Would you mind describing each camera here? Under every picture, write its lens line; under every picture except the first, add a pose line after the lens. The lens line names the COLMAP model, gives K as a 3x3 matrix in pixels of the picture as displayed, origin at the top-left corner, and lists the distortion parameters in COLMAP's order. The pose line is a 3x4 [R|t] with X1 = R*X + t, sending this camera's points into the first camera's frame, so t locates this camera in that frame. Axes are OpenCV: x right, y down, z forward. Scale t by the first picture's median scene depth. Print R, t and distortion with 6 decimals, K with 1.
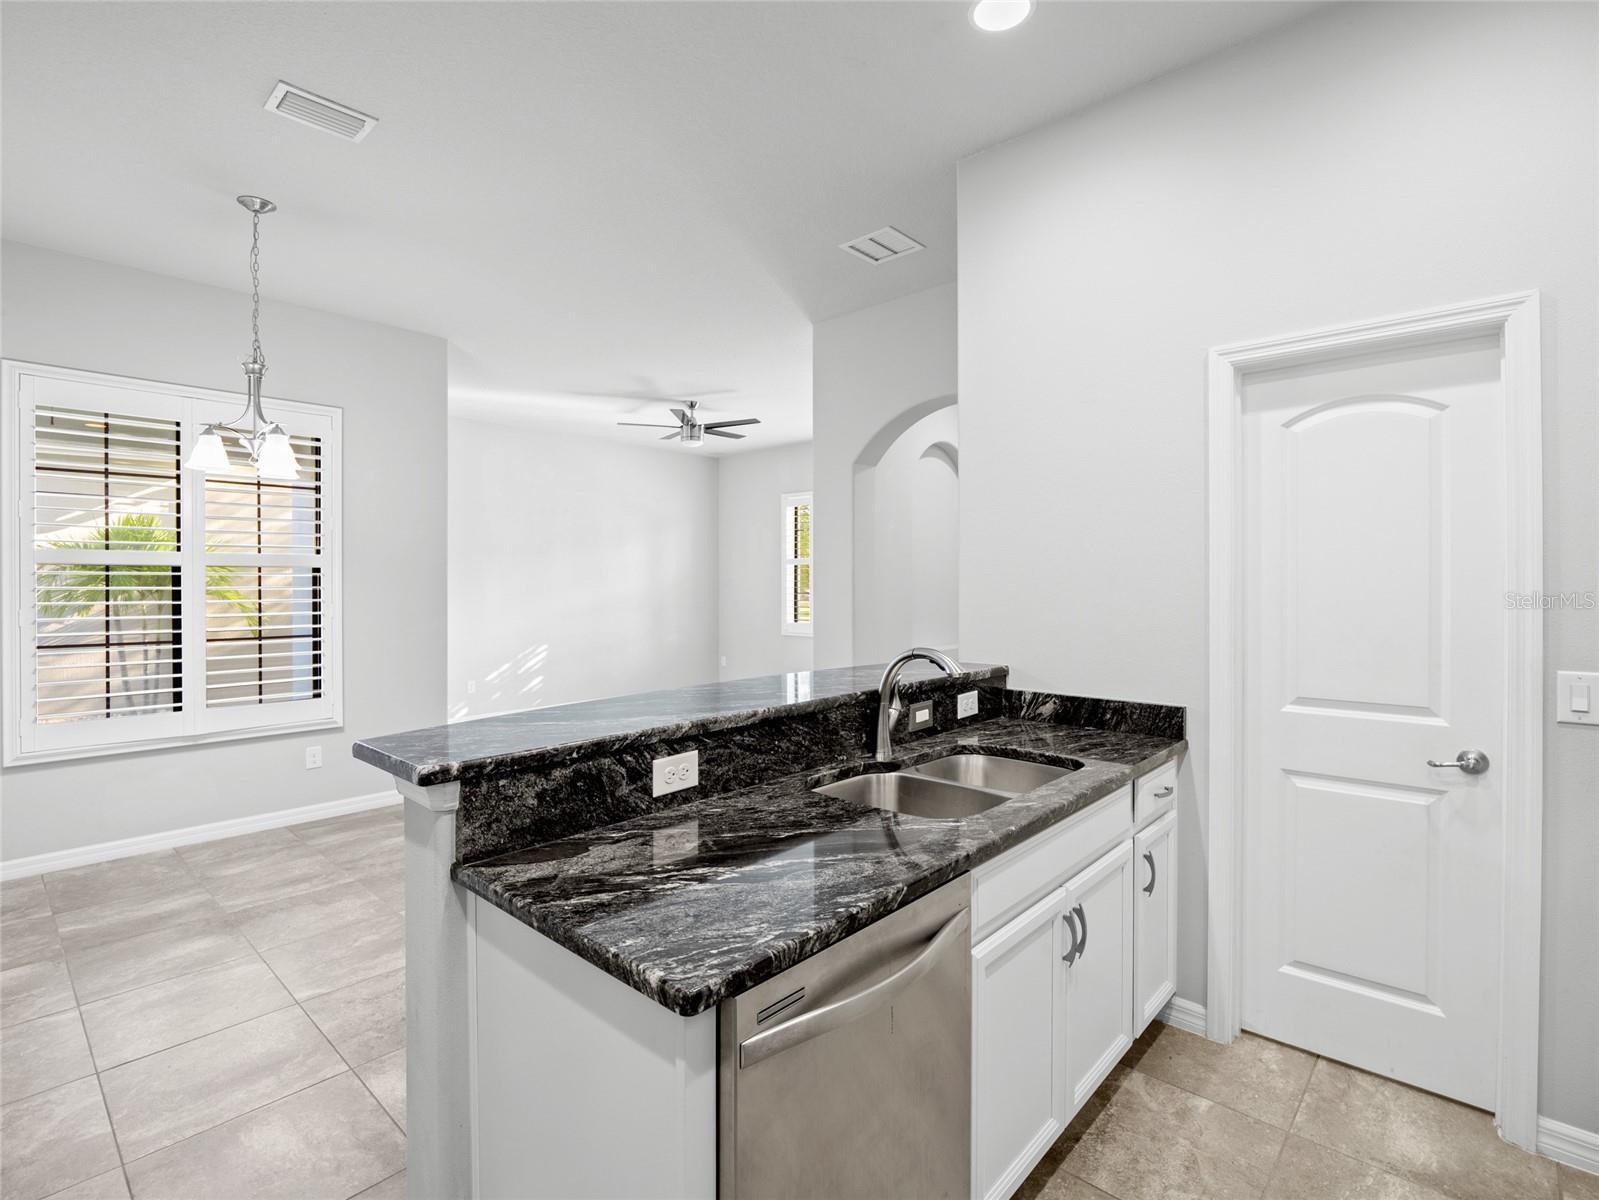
lens RADIAL K [[771.0, 0, 798.3], [0, 771.0, 588.4], [0, 0, 1]] dist [-0.016747, -0.000543]
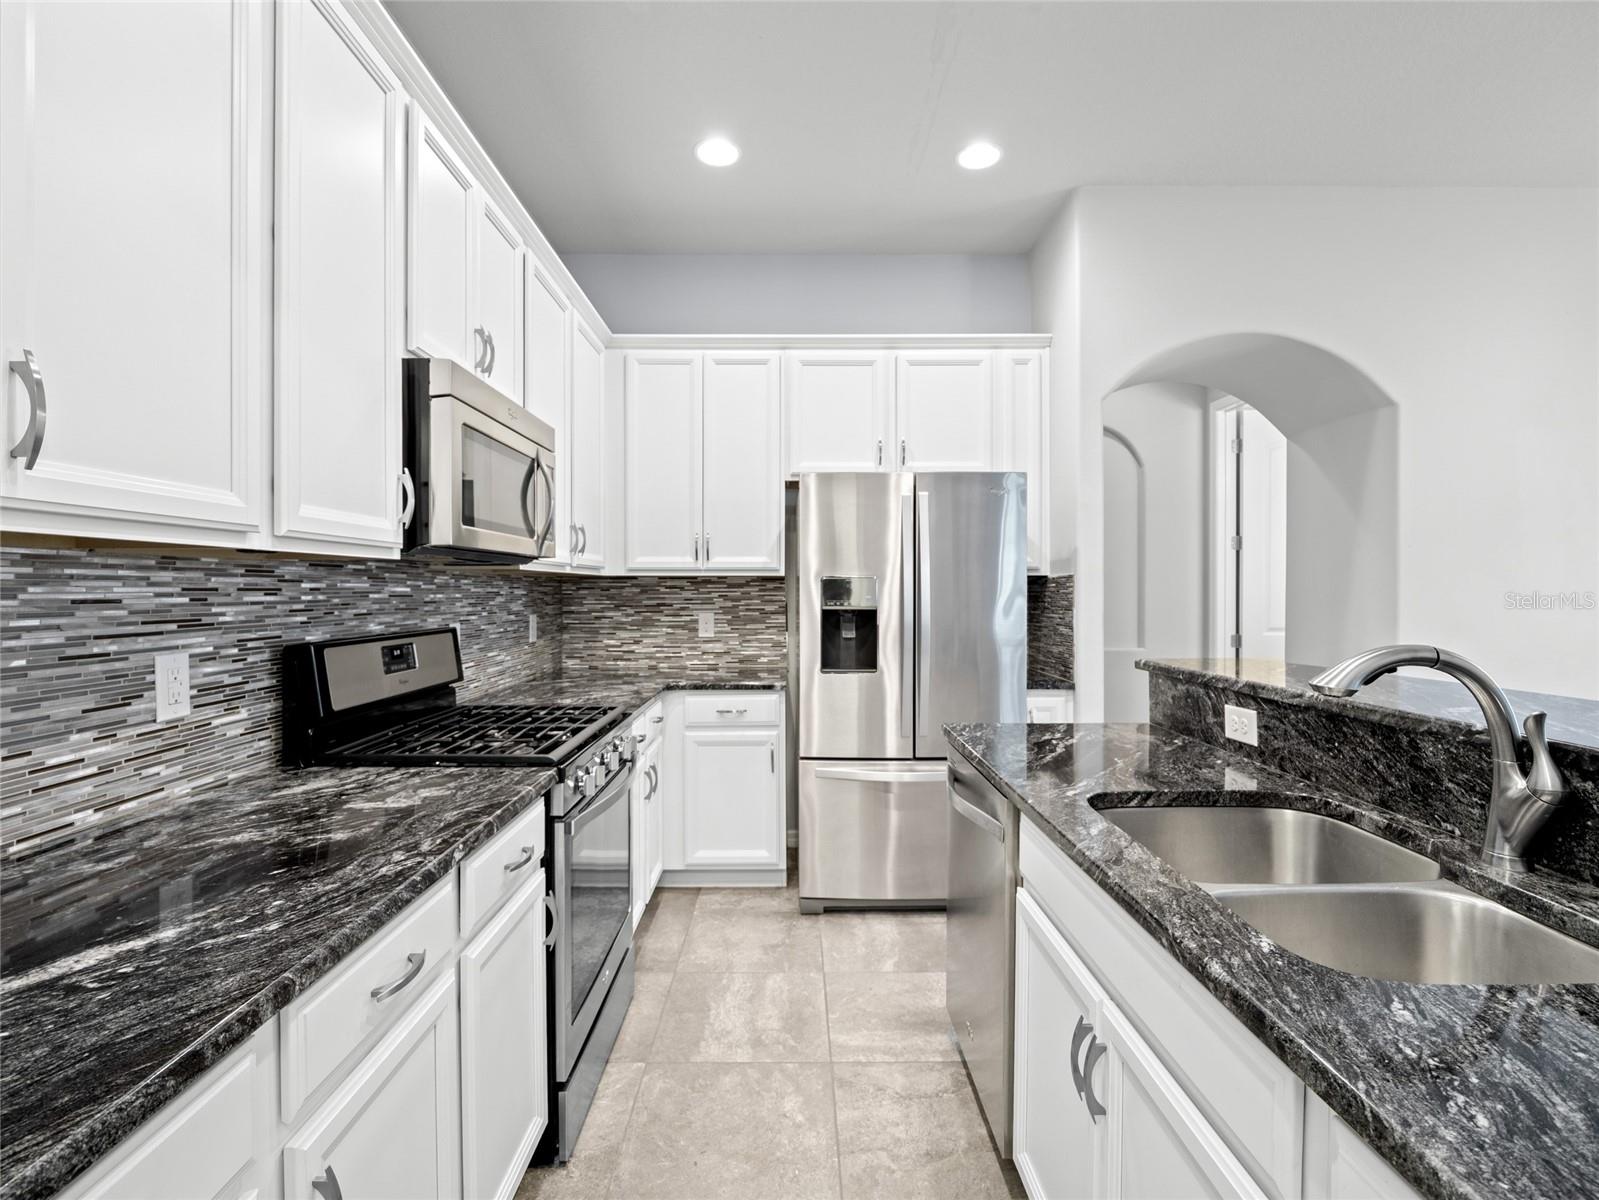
lens RADIAL K [[771.0, 0, 793.4], [0, 771.0, 596.6], [0, 0, 1]] dist [-0.016747, -0.000543]
pose [[-0.737025, 0.009800, -0.675794, 0.527512], [-0.001110, 0.999876, 0.015711, 0.023707], [0.675864, 0.012329, -0.736923, 0.706624]]
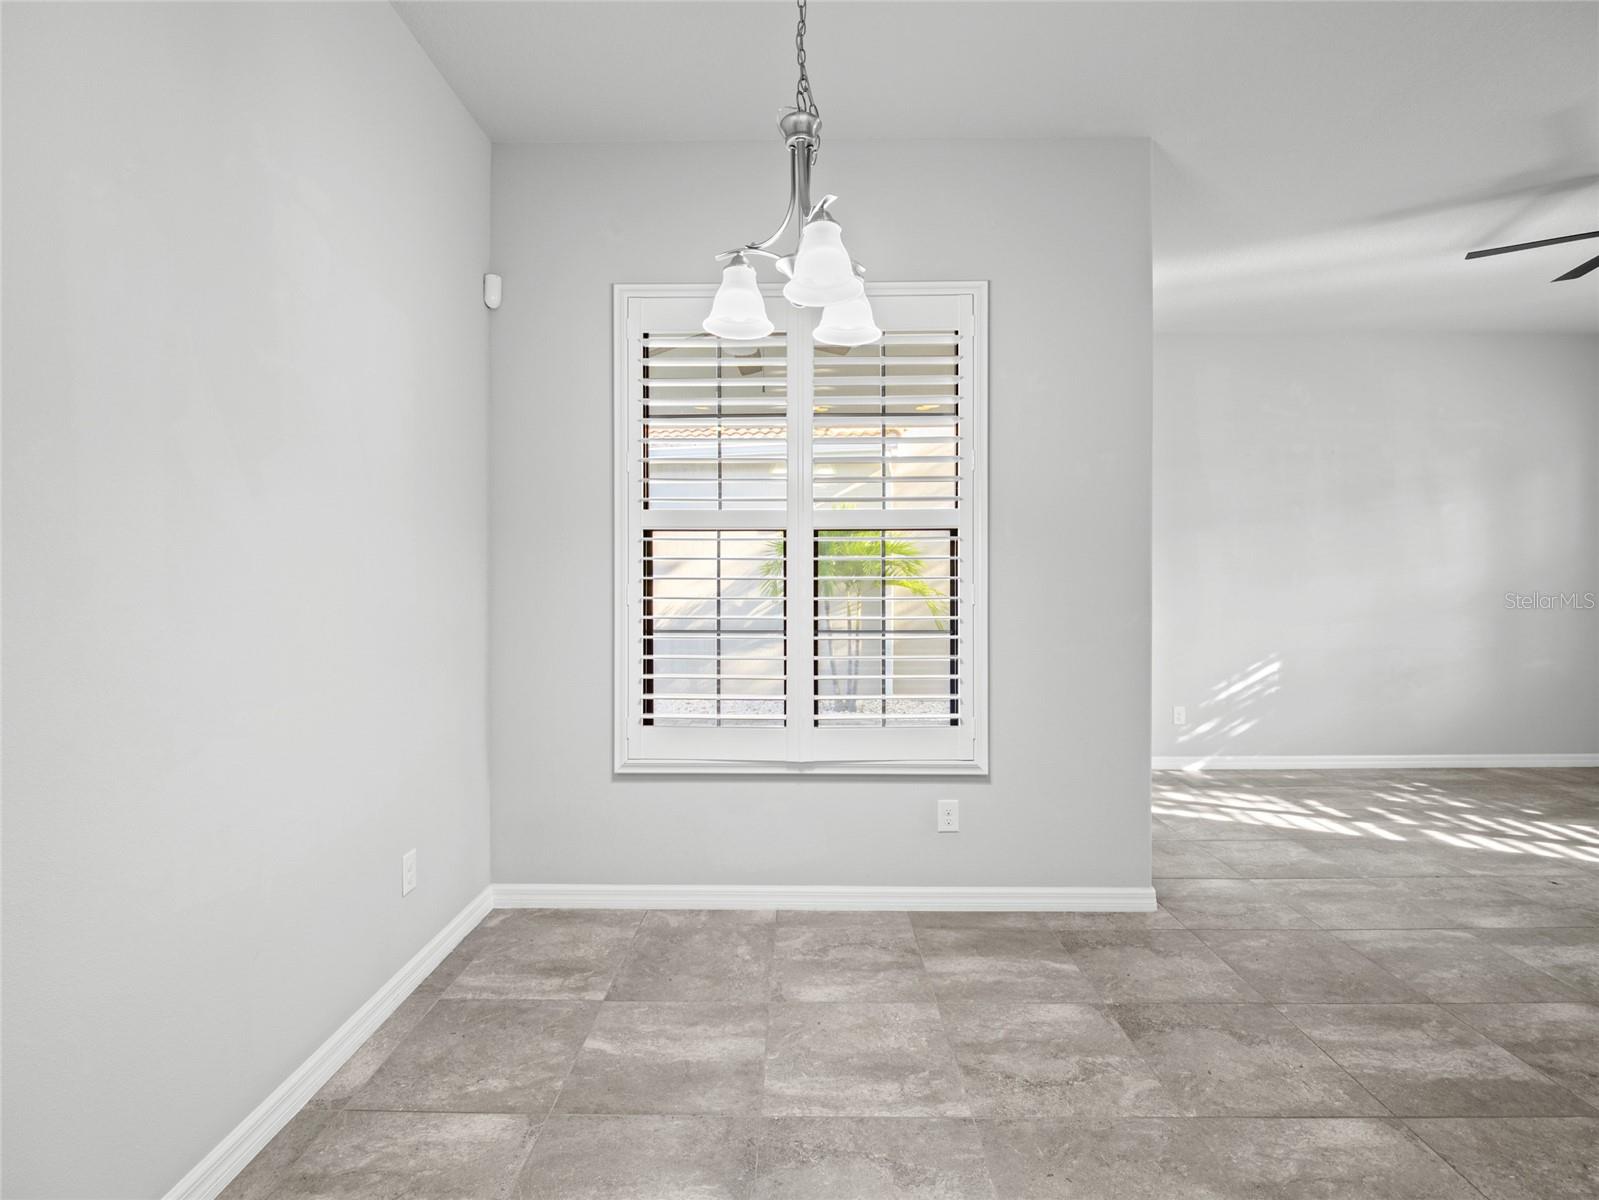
lens RADIAL K [[771.0, 0, 797.7], [0, 771.0, 591.2], [0, 0, 1]] dist [-0.016747, -0.000543]
pose [[0.662885, 0.004526, -0.748707, -0.306610], [-0.004703, 0.999987, 0.001881, 0.036170], [0.748706, 0.002274, 0.662898, 0.635030]]
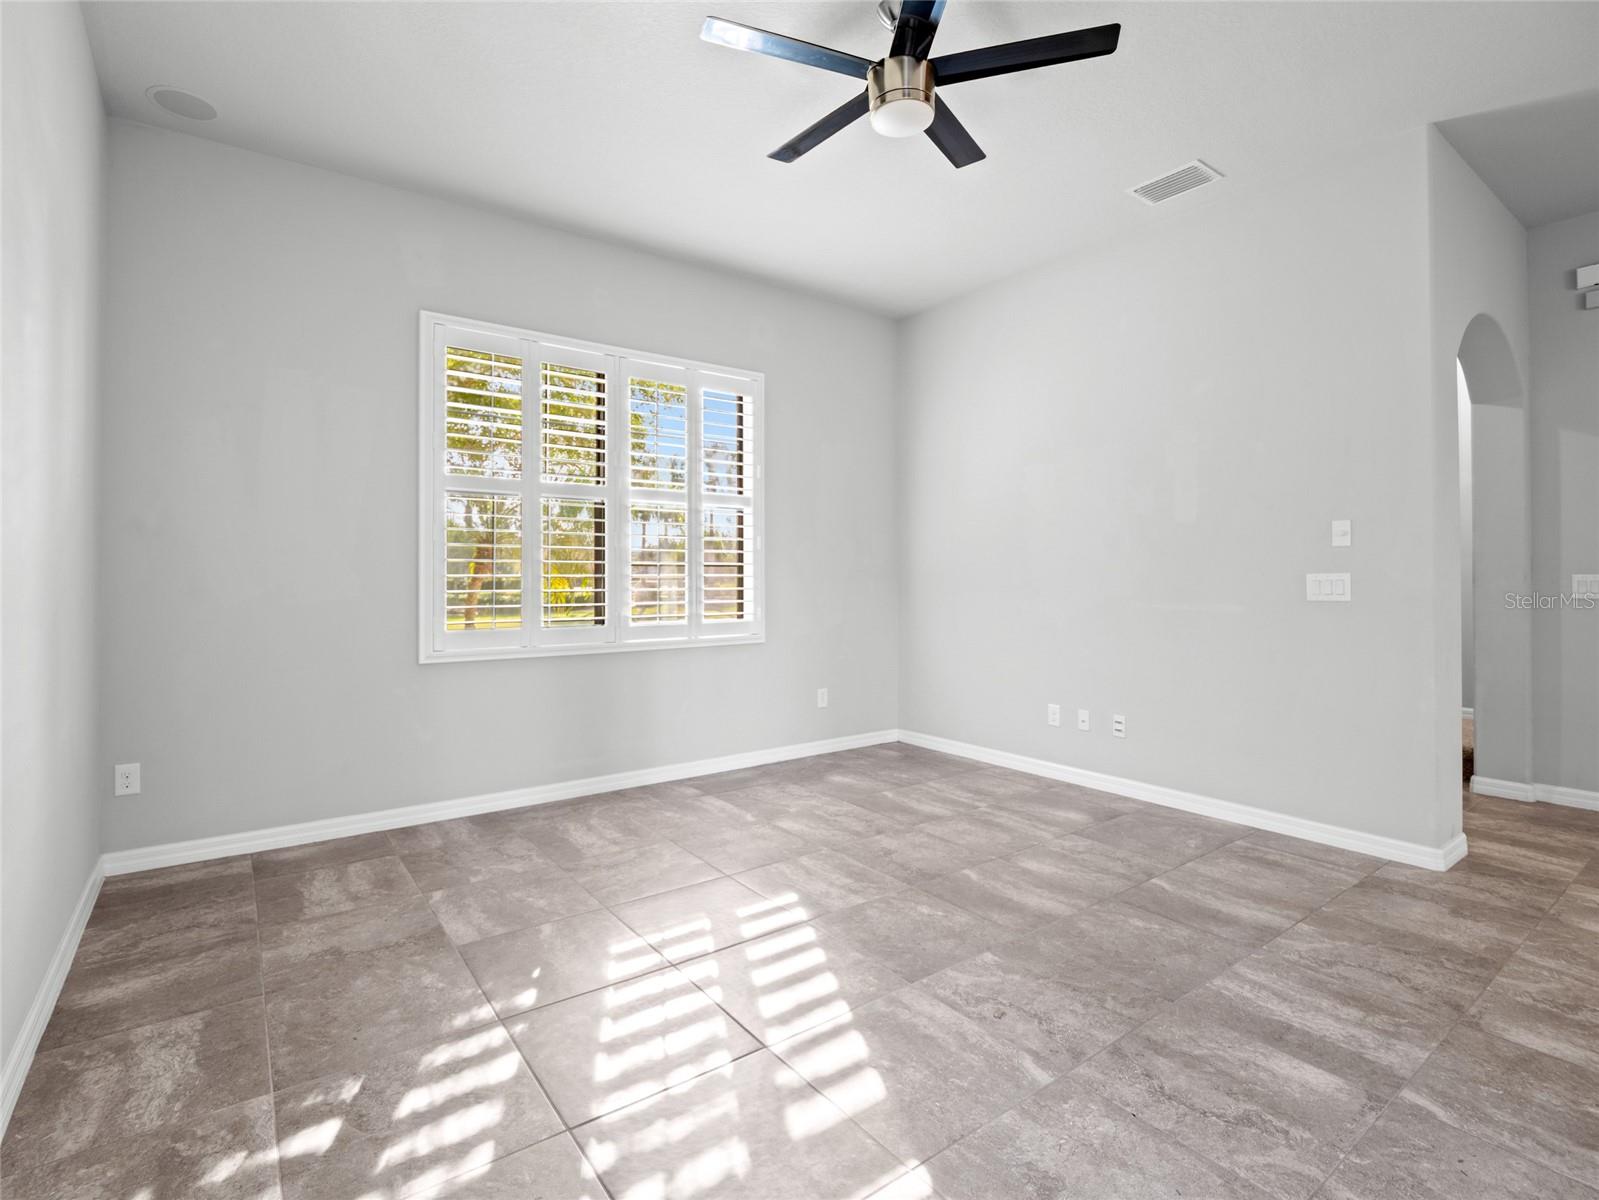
lens RADIAL K [[771.0, 0, 793.4], [0, 771.0, 585.3], [0, 0, 1]] dist [-0.016747, -0.000543]
pose [[0.198160, -0.009440, 0.980124, -1.037631], [0.009395, 0.999926, 0.007731, 0.053936], [-0.980125, 0.007676, 0.198234, 2.064552]]
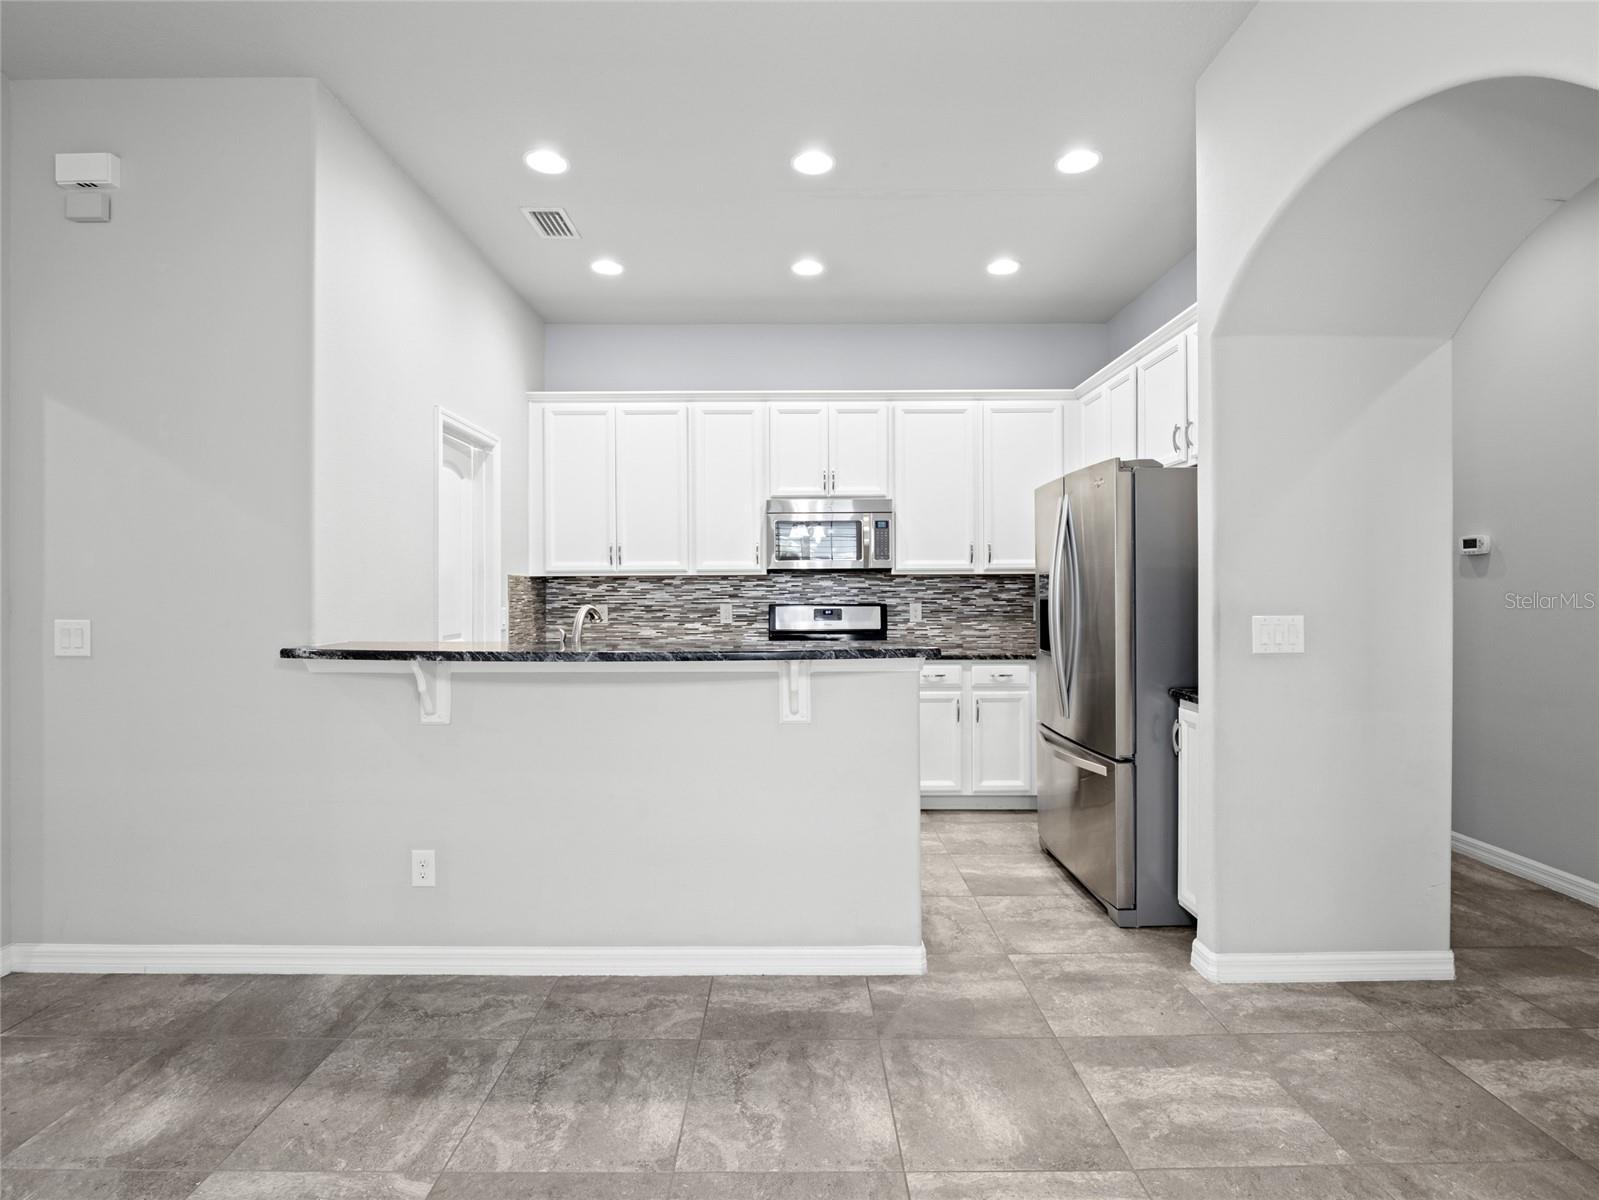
lens RADIAL K [[771.0, 0, 787.8], [0, 771.0, 587.6], [0, 0, 1]] dist [-0.016747, -0.000543]
pose [[-0.671368, 0.006142, 0.741098, -0.726830], [0.010275, 0.999947, 0.001021, 0.030220], [-0.741053, 0.008300, -0.671396, 1.080542]]
